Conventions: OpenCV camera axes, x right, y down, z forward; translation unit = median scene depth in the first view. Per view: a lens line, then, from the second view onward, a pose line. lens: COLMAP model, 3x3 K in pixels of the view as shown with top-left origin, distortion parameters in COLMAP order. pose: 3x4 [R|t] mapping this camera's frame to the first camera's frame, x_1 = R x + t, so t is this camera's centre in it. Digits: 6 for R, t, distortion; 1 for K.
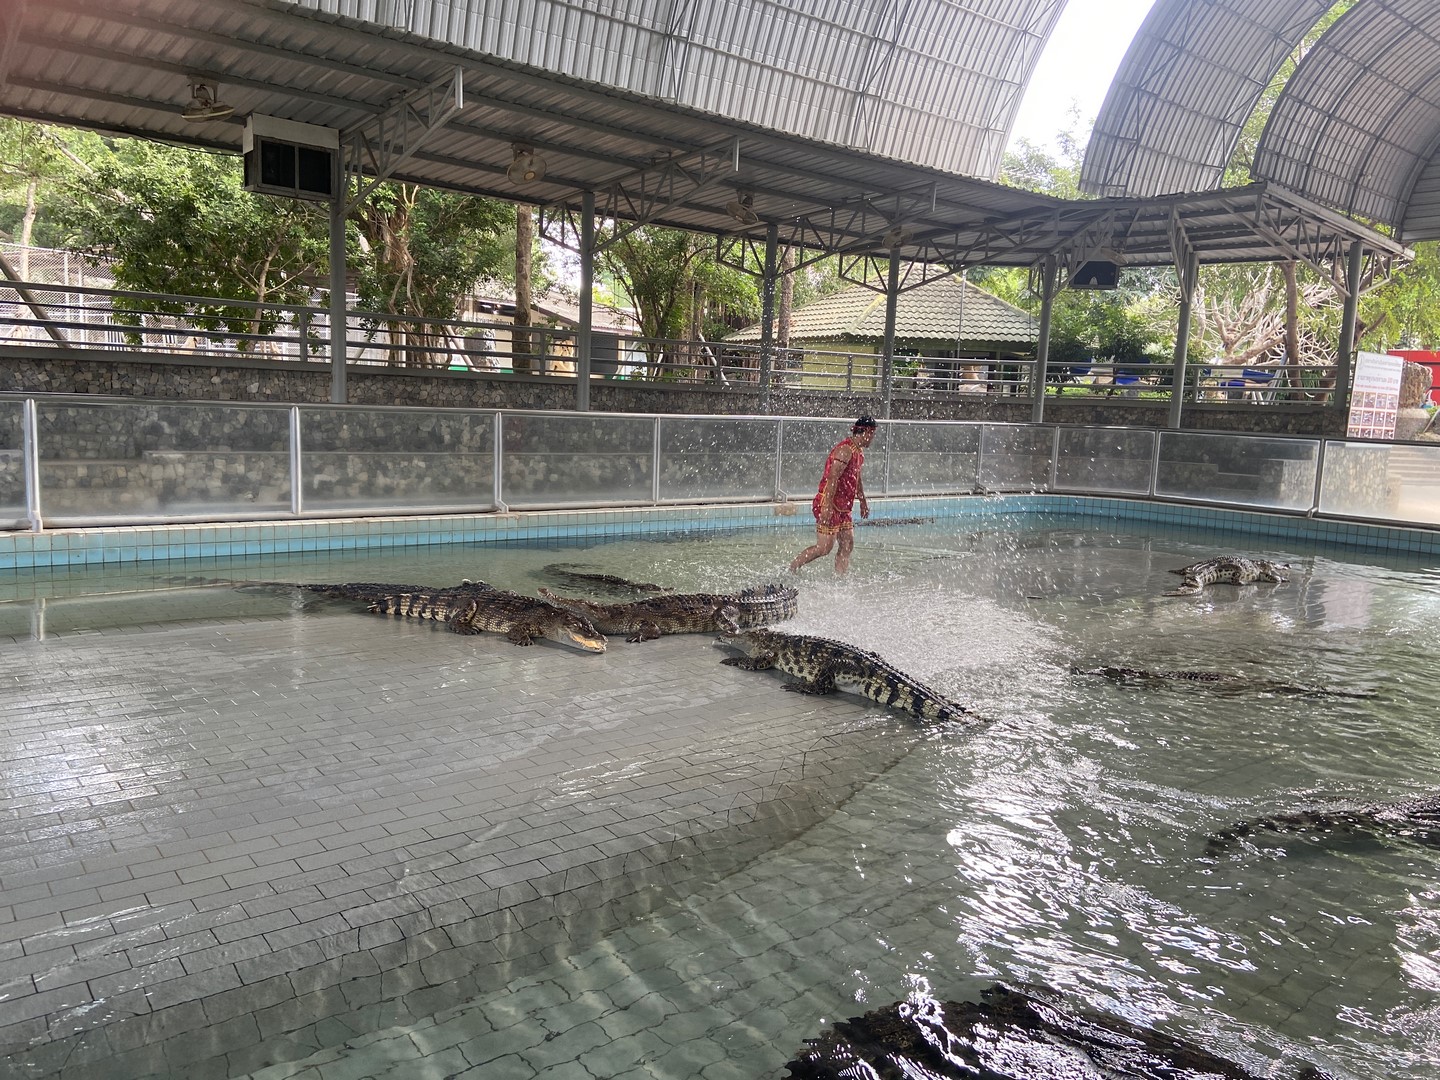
lens RADIAL K [[1067.8, 0, 733.2], [0, 1067.8, 544.6], [0, 0, 1]] dist [0.122464, -0.184856]
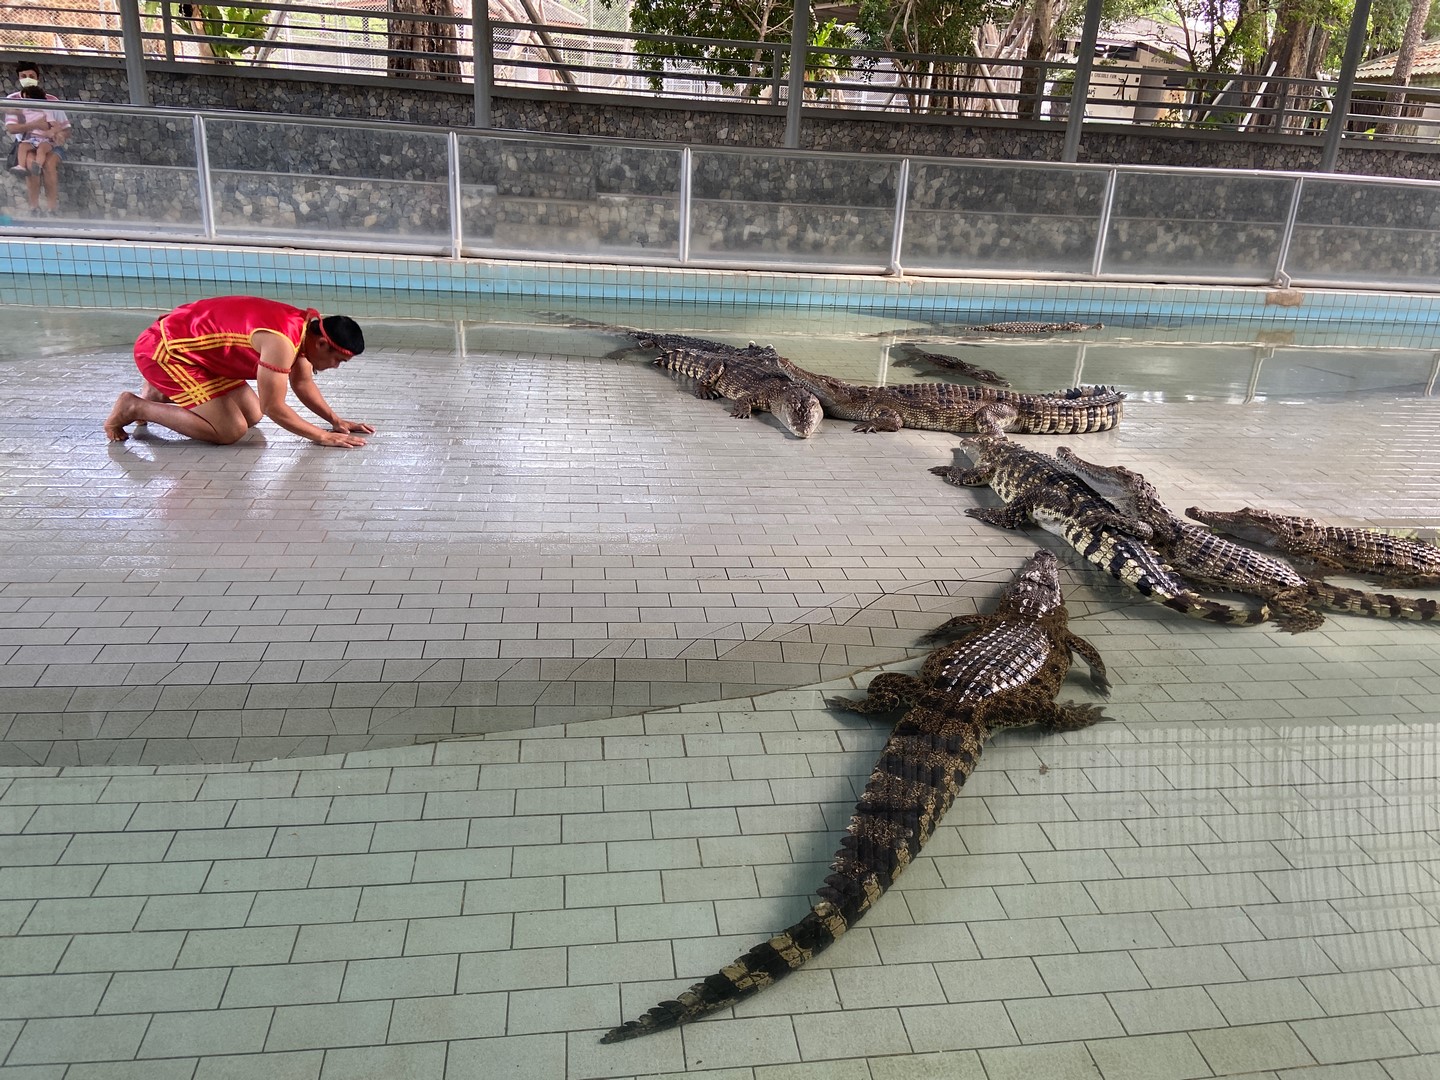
lens RADIAL K [[1067.8, 0, 733.2], [0, 1067.8, 544.6], [0, 0, 1]] dist [0.122464, -0.184856]
pose [[0.852093, 0.195803, -0.485385, 0.148942], [-0.091097, 0.968714, 0.230857, -0.007347], [0.515402, -0.152494, 0.843271, 0.105430]]
